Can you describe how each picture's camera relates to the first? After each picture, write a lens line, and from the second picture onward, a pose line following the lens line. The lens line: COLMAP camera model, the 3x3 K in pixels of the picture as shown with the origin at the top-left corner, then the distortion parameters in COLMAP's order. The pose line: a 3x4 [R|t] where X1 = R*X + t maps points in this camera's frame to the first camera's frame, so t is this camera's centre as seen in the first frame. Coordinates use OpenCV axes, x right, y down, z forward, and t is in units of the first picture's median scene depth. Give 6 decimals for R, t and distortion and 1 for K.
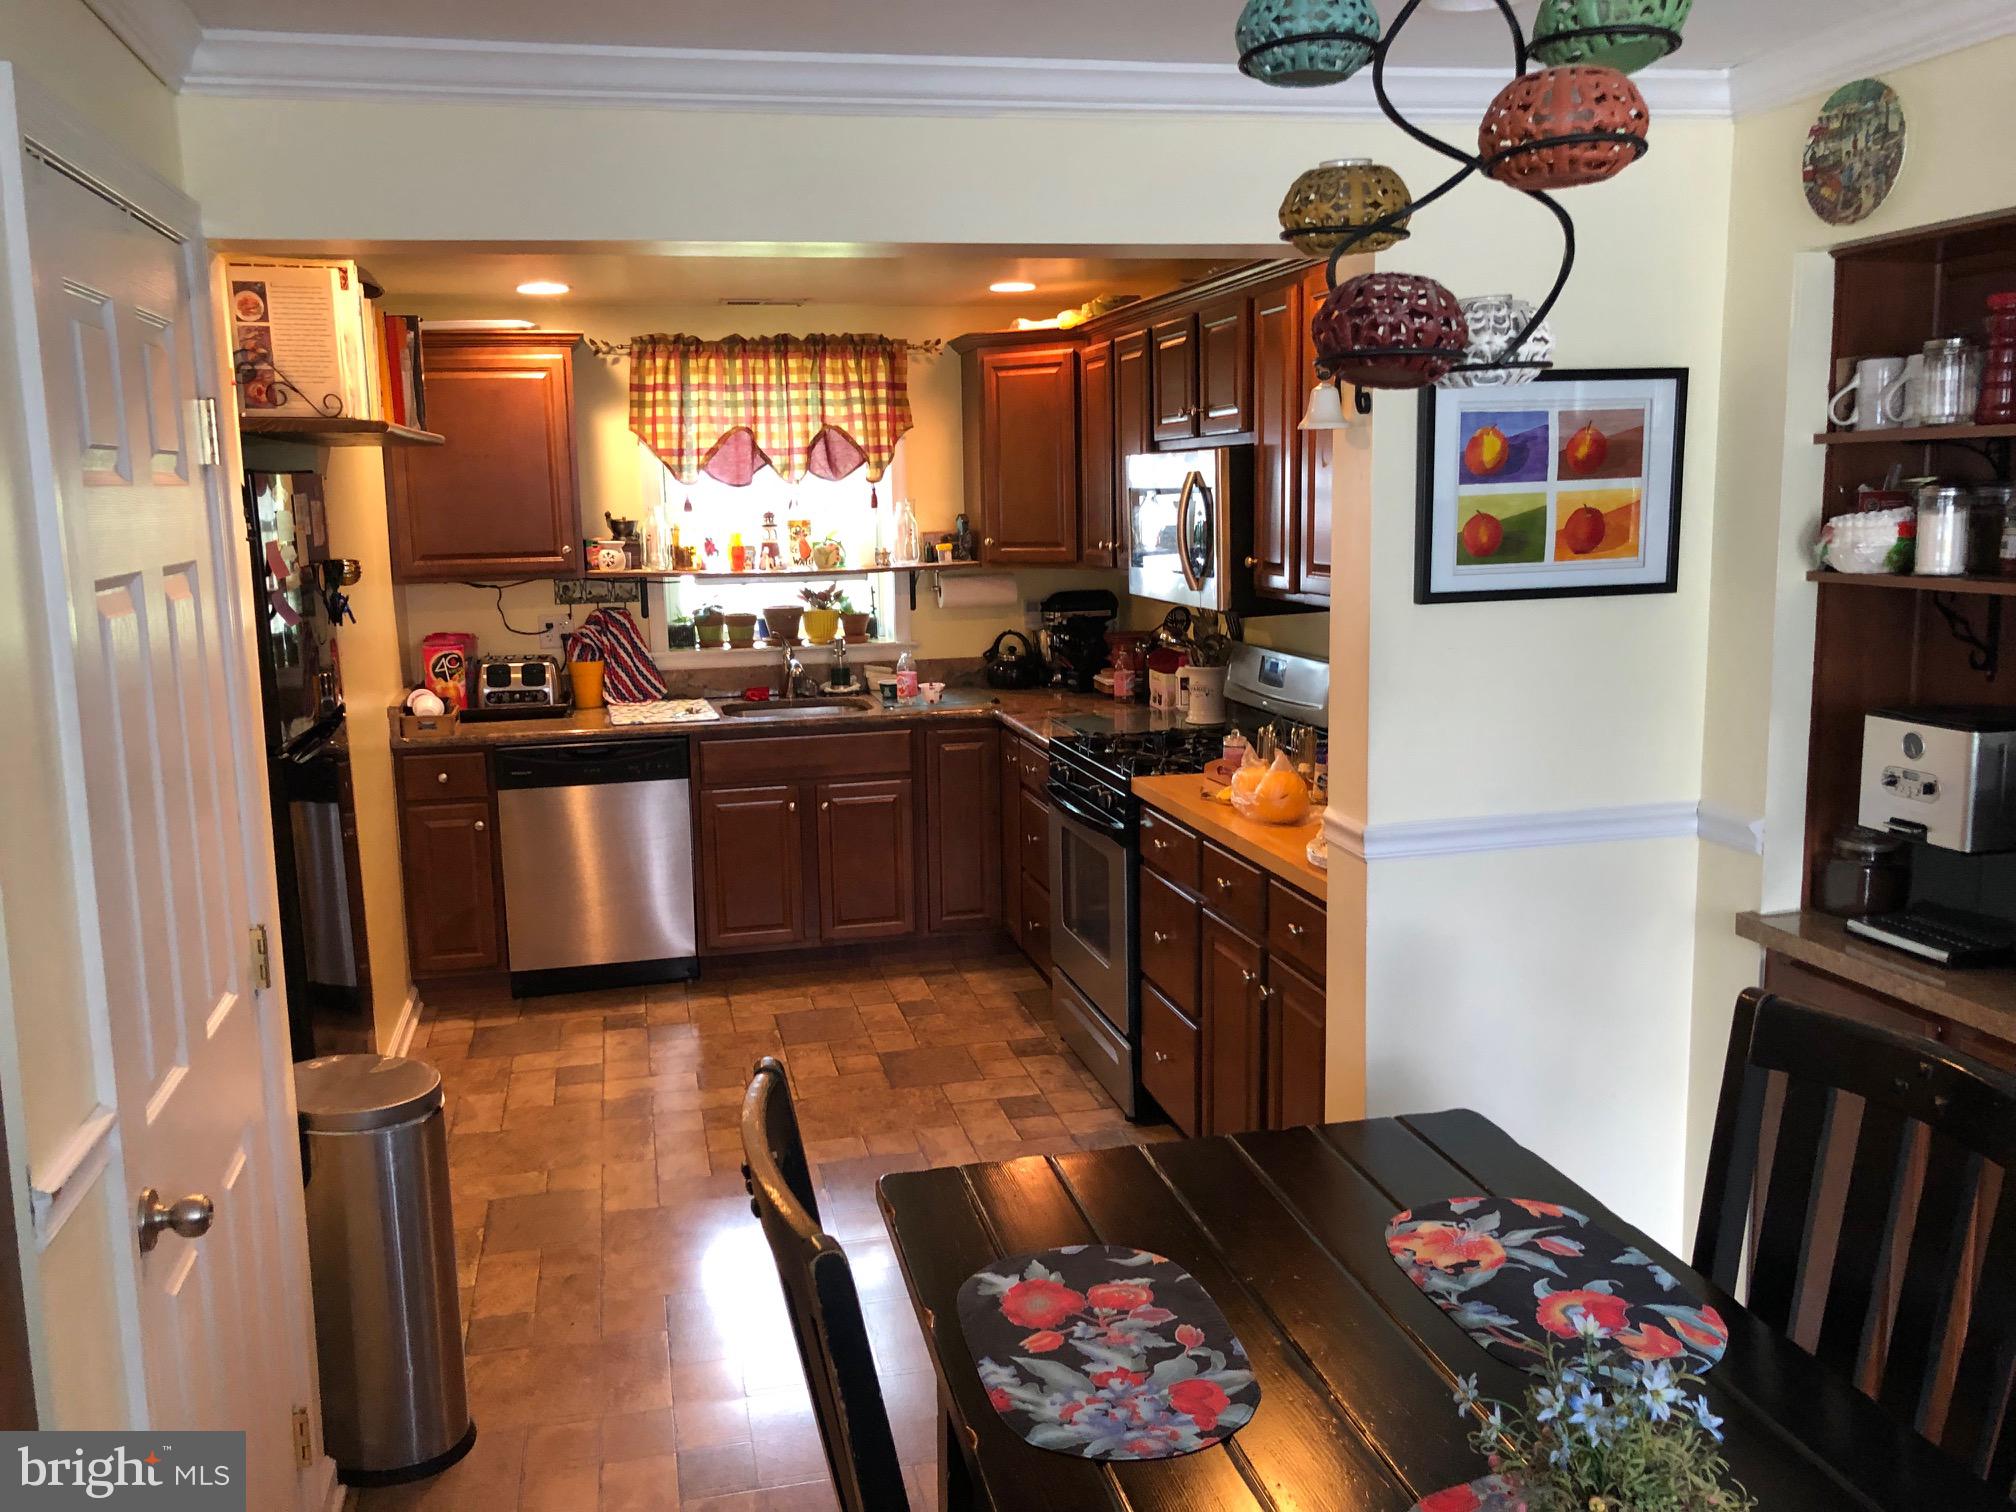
lens RADIAL K [[1616.4, 0, 983.6], [0, 1616.4, 729.1], [0, 0, 1]] dist [-0.021622, 0.021374]
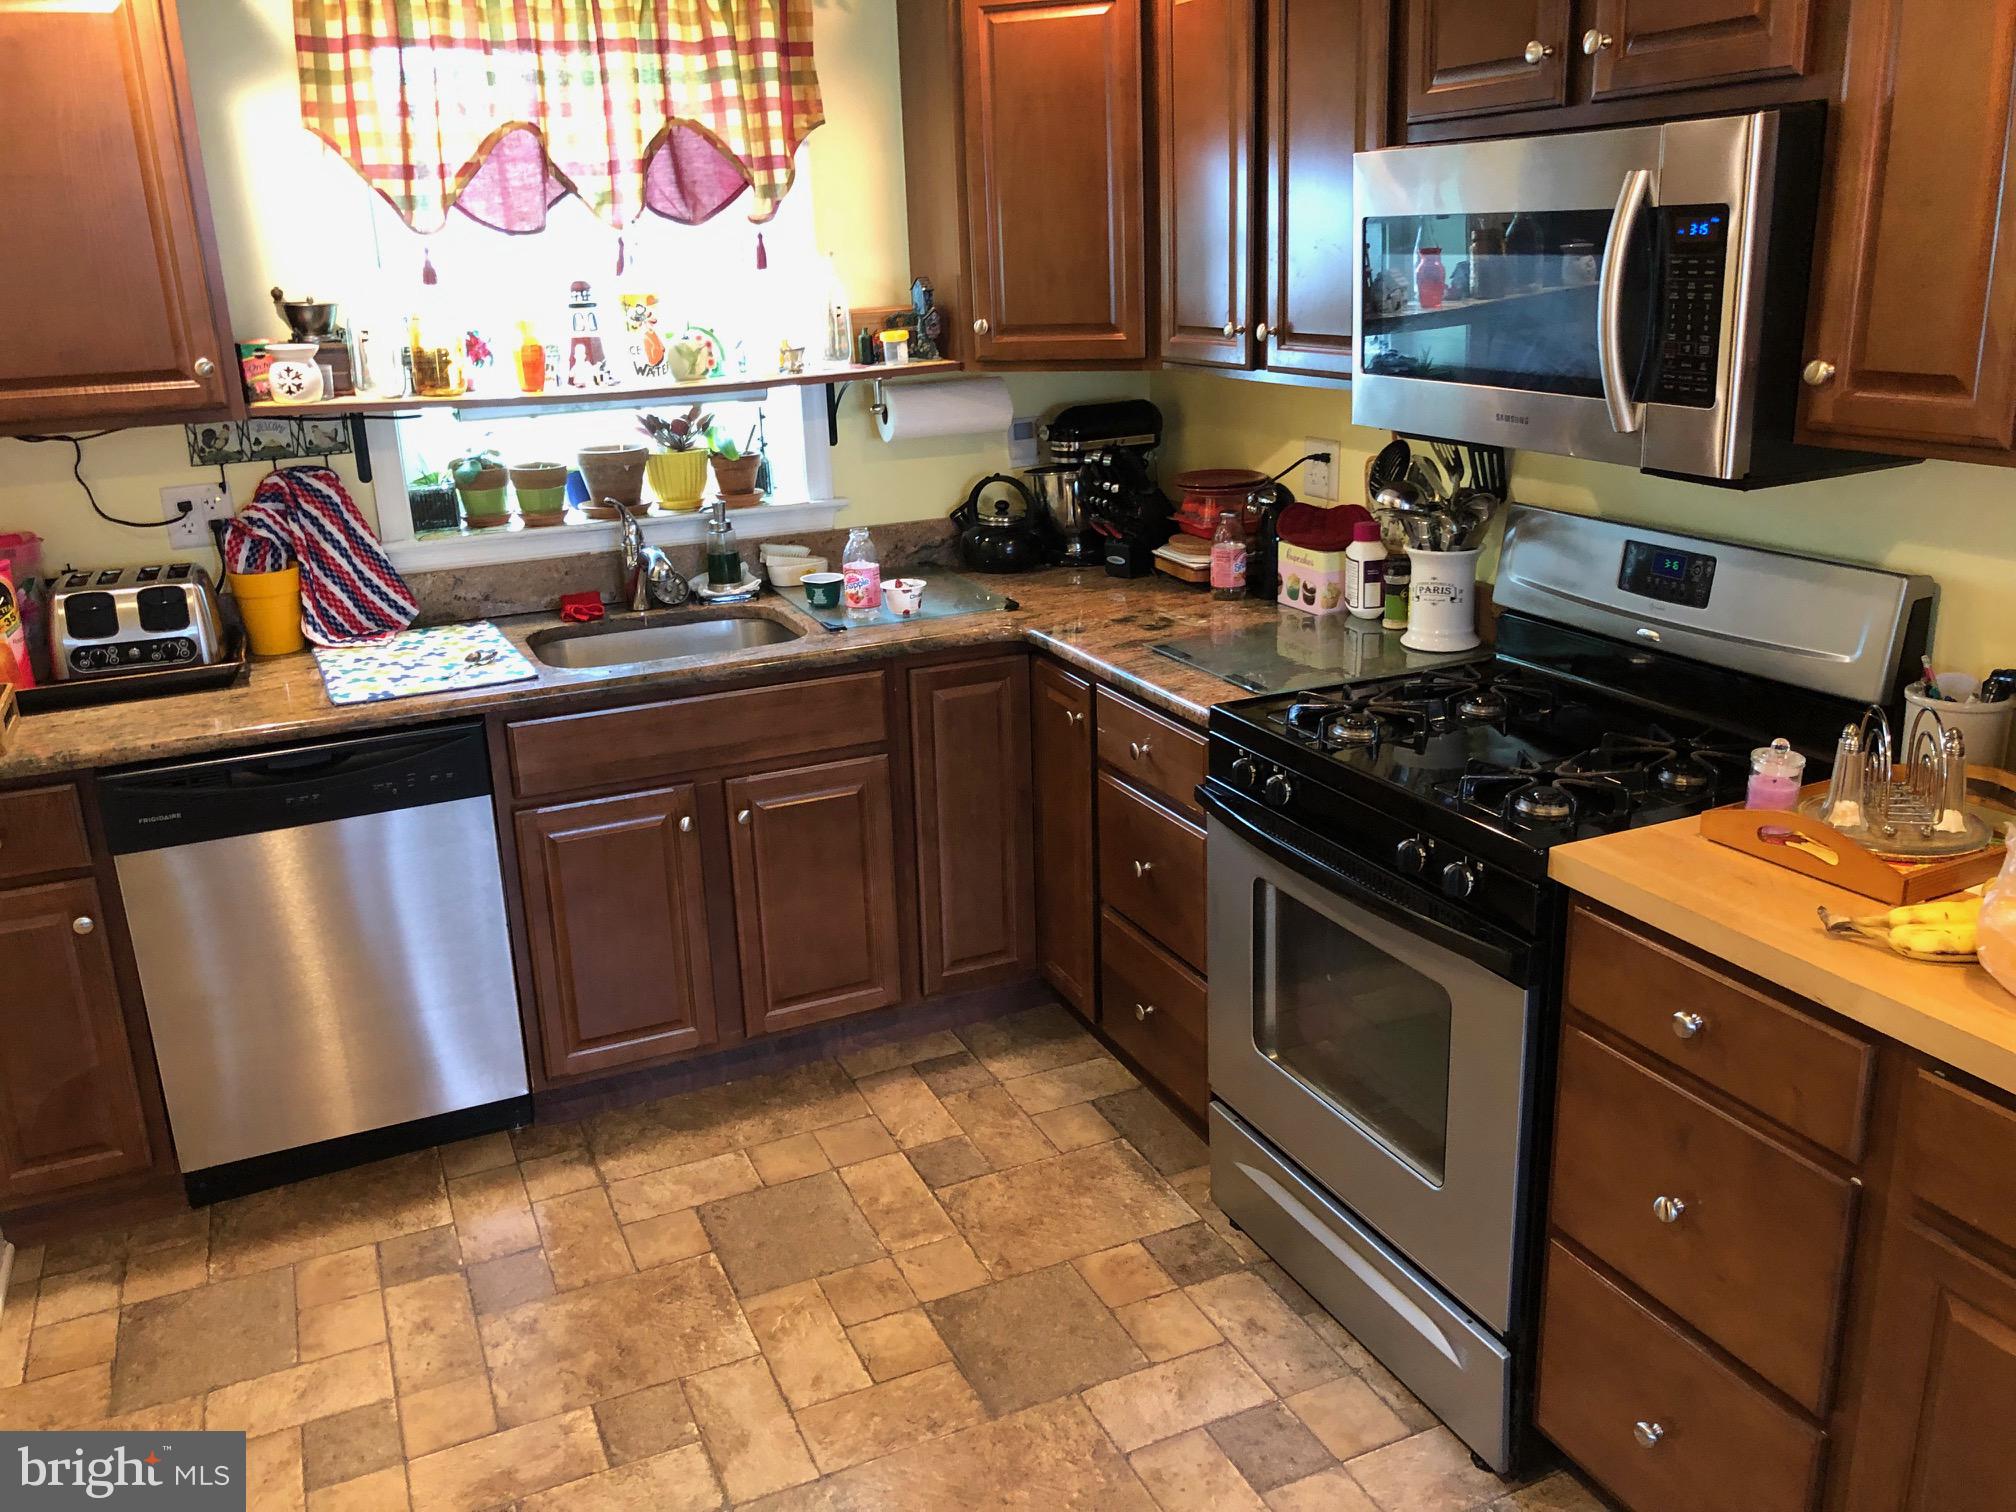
lens RADIAL K [[1616.4, 0, 985.4], [0, 1616.4, 728.8], [0, 0, 1]] dist [-0.021622, 0.021374]
pose [[0.981359, -0.070929, 0.178616, -0.107684], [0.045285, 0.988576, 0.143756, -0.056253], [-0.186772, -0.132988, 0.973360, 0.417206]]
